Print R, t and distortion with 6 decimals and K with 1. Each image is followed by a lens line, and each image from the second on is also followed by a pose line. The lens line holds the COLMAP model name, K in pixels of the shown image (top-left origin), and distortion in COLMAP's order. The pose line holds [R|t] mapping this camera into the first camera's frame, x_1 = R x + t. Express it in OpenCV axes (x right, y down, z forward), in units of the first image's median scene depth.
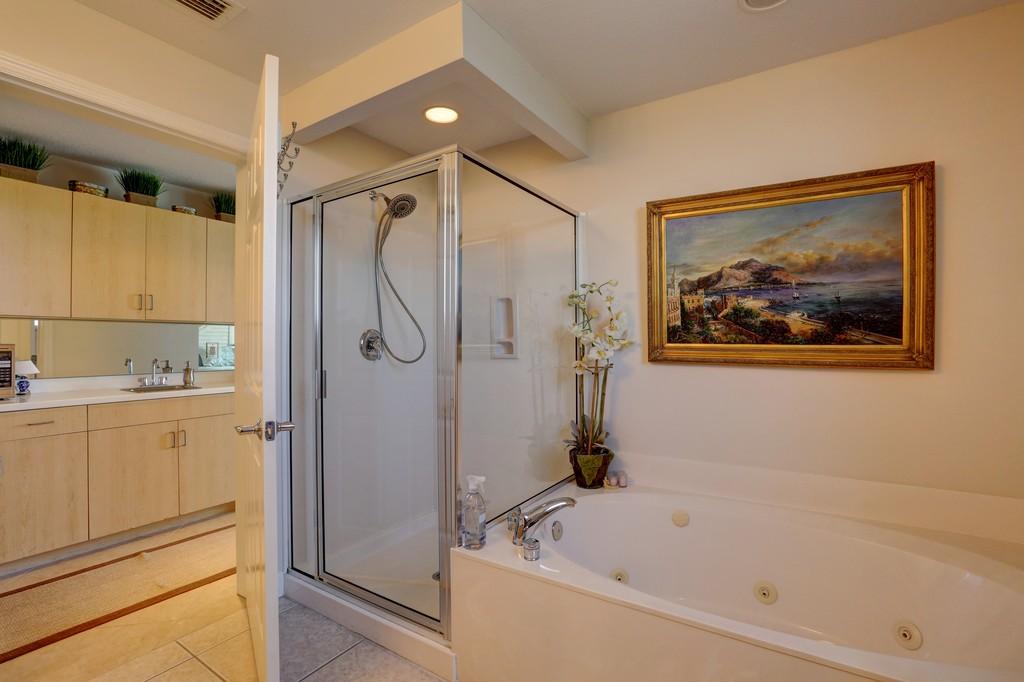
lens RADIAL K [[458.6, 0, 516.3], [0, 458.6, 338.3], [0, 0, 1]] dist [-0.003549, -0.000241]
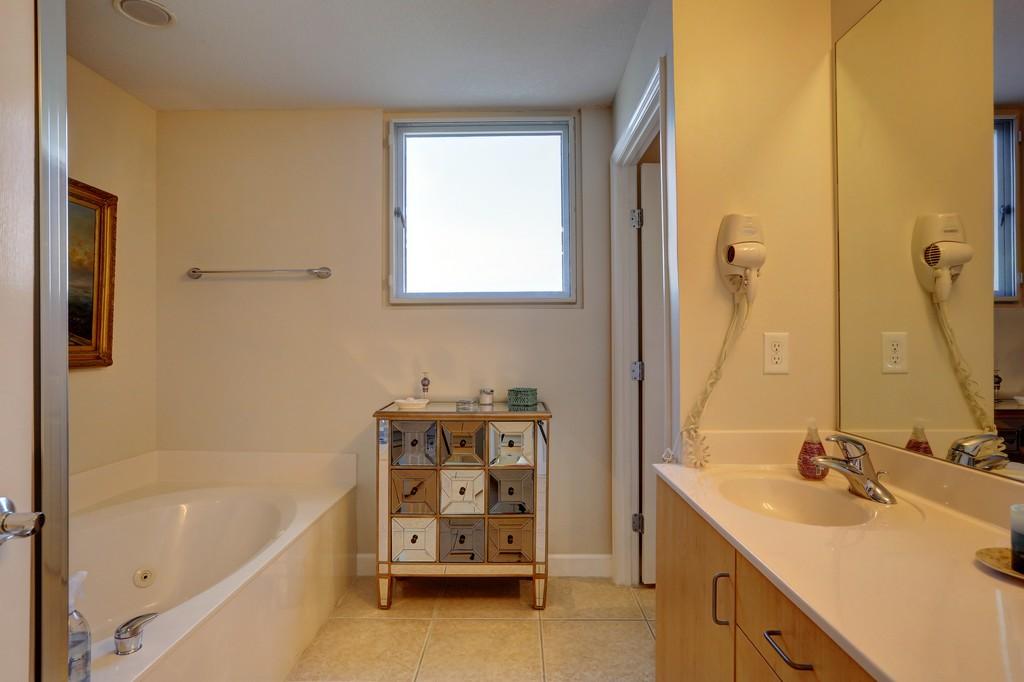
lens RADIAL K [[567.0, 0, 514.5], [0, 567.0, 336.6], [0, 0, 1]] dist [-0.041707, 0.028182]
pose [[-0.523318, 0.012803, 0.852041, -0.883313], [-0.004979, 0.999824, -0.018081, 0.011581], [-0.852123, -0.013705, -0.523162, 0.830147]]
